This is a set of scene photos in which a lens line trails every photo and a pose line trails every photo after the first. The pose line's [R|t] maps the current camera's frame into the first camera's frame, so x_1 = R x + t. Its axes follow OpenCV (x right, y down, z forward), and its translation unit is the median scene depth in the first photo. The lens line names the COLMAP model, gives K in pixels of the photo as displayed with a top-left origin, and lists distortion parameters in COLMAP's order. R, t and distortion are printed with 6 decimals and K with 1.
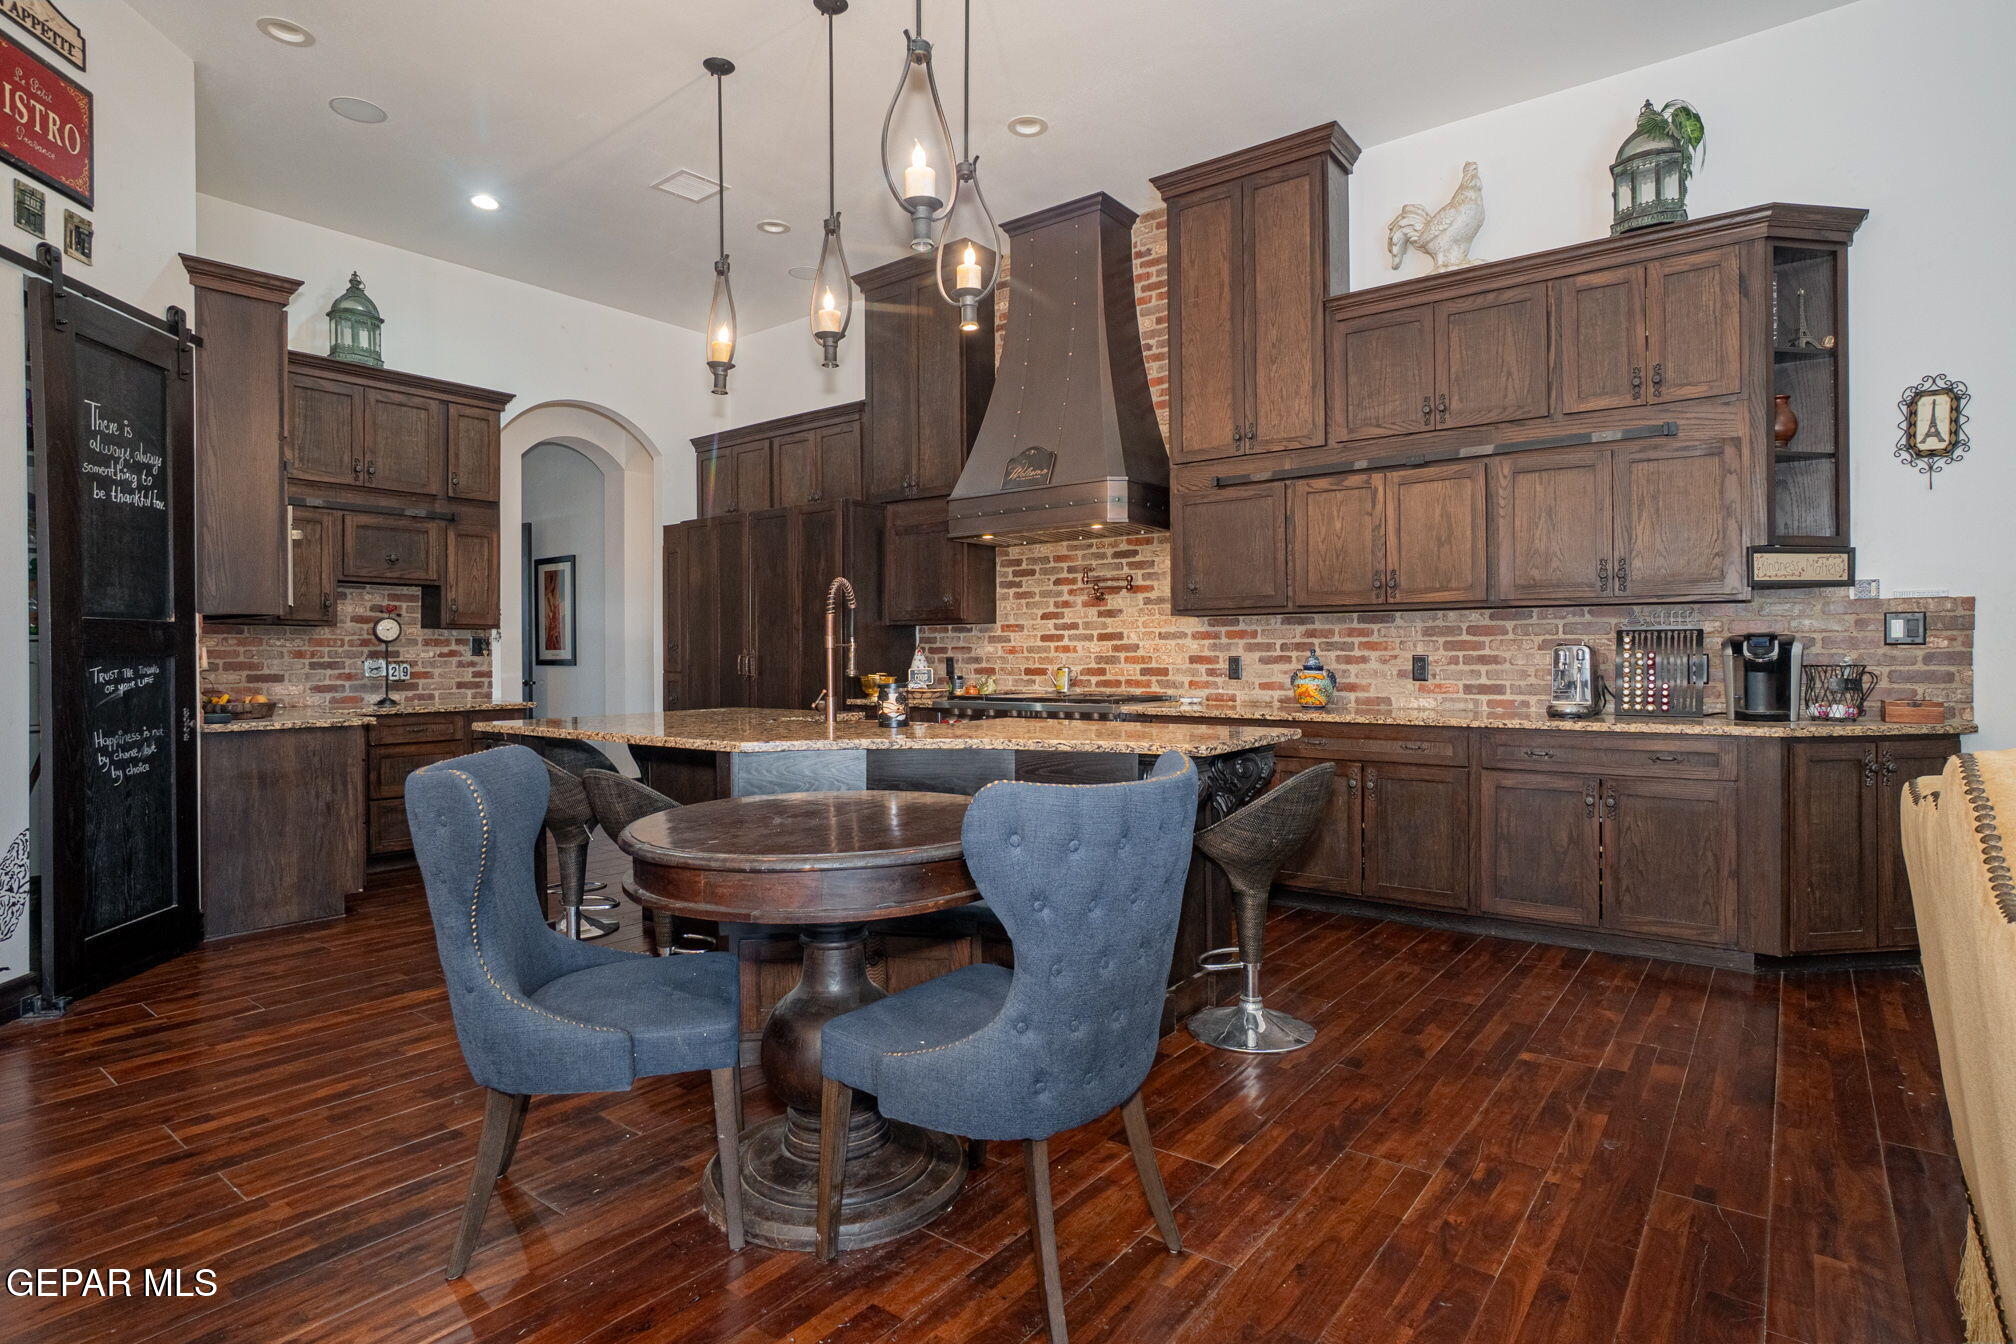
lens RADIAL K [[1028.6, 0, 1008.0], [0, 1028.6, 672.0], [0, 0, 1]] dist [-0.003954, 0.001161]
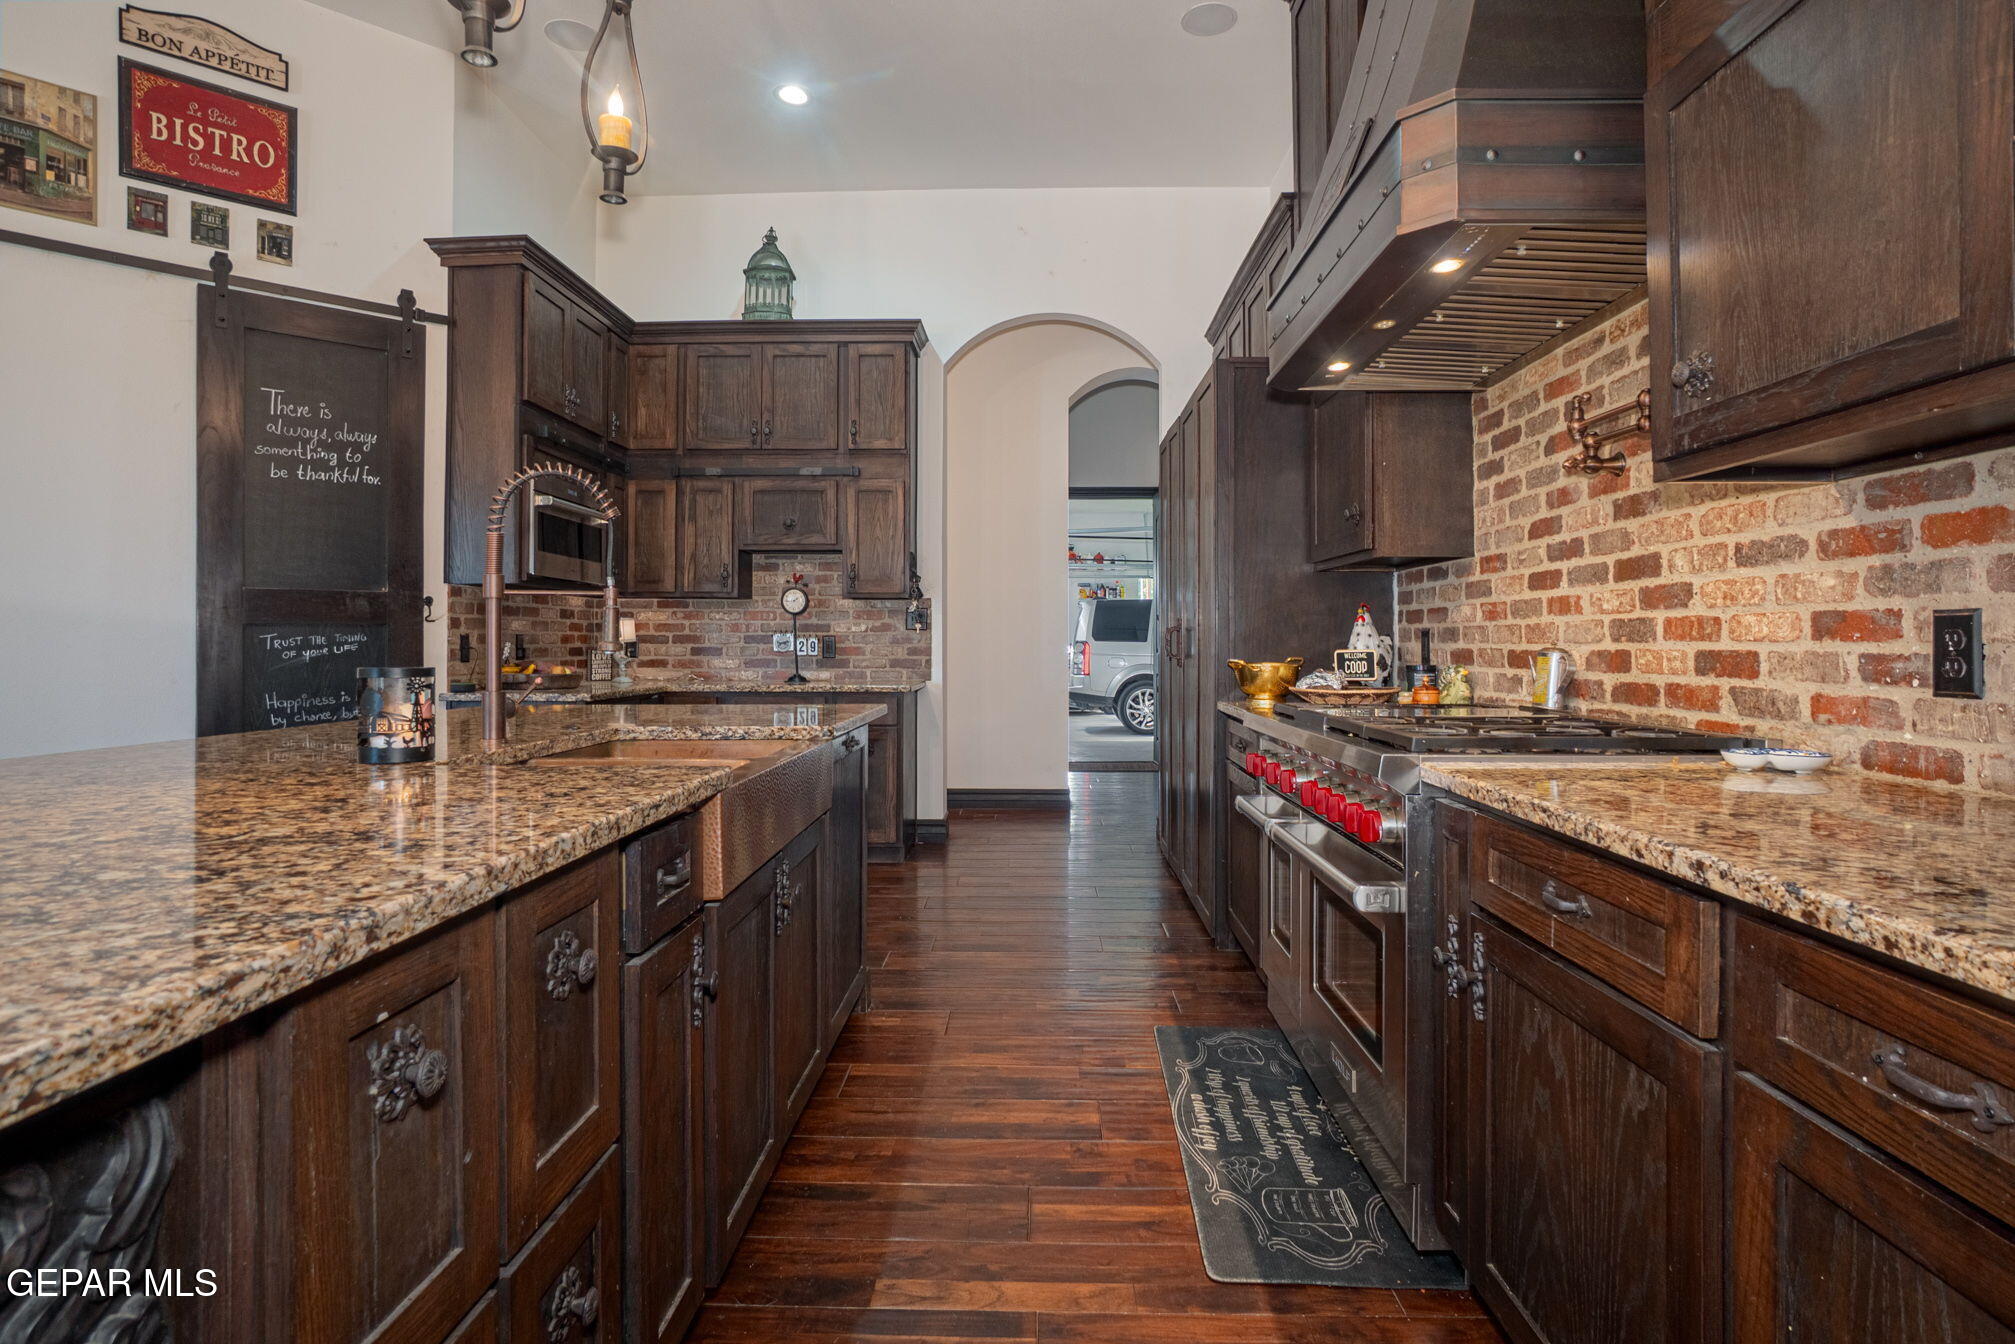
lens RADIAL K [[1043.7, 0, 1004.5], [0, 1043.7, 645.2], [0, 0, 1]] dist [-0.047296, 0.023975]
pose [[0.590880, 0.006959, -0.806729, 0.318698], [-0.017072, 0.999847, -0.003879, -0.001166], [0.806579, 0.016064, 0.590909, 0.716135]]
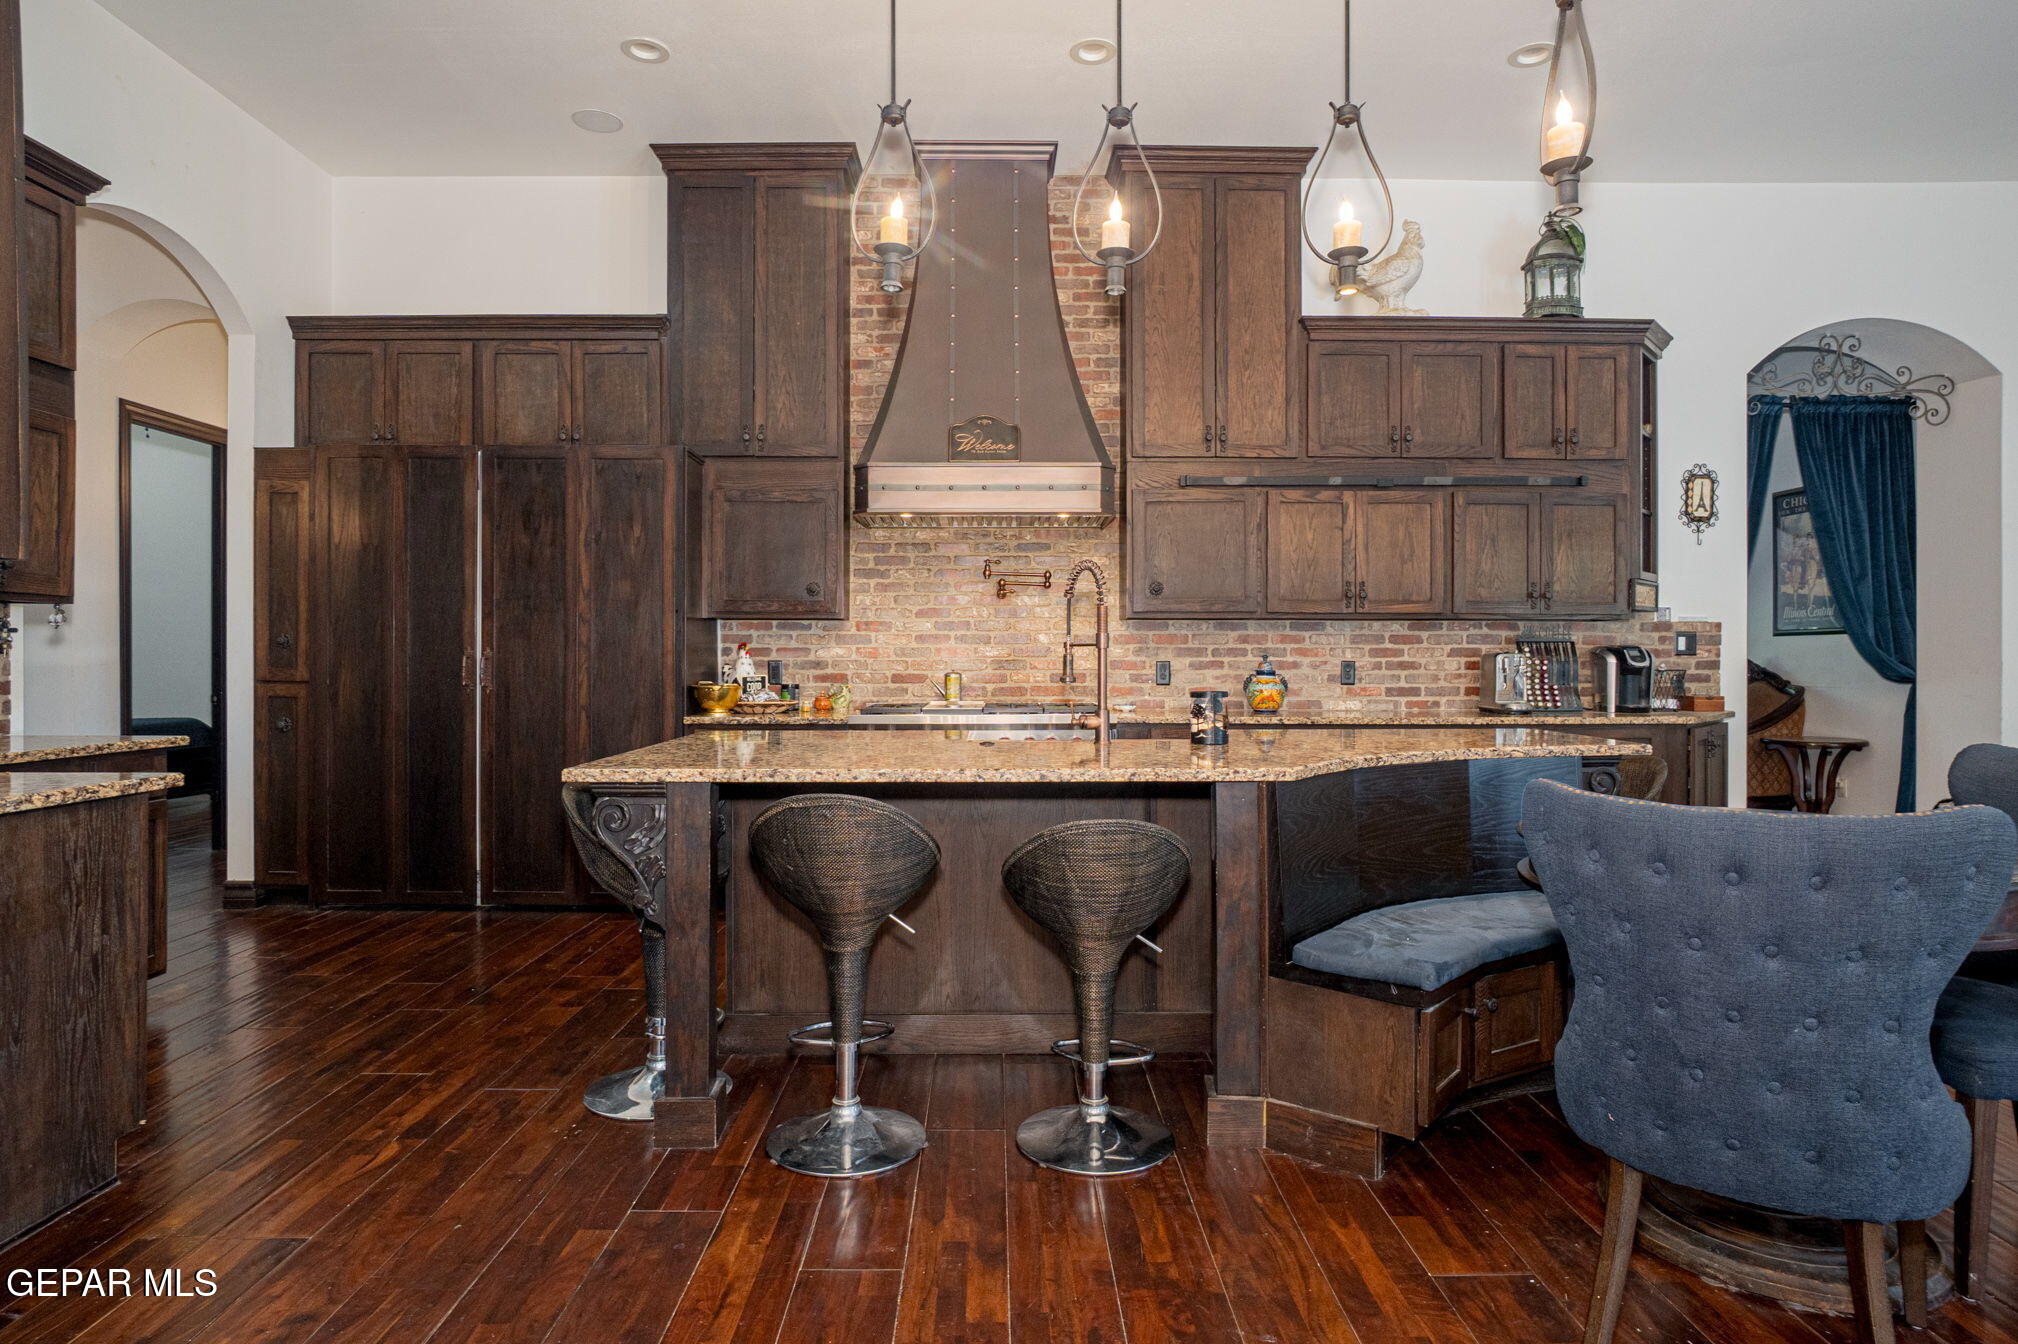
lens RADIAL K [[1105.8, 0, 979.2], [0, 1105.8, 675.0], [0, 0, 1]] dist [0.001831, 0.000725]
pose [[0.787254, -0.001822, 0.616626, -0.618931], [0.005141, 0.999980, -0.003609, 0.000403], [-0.616607, 0.006012, 0.787248, 0.317096]]
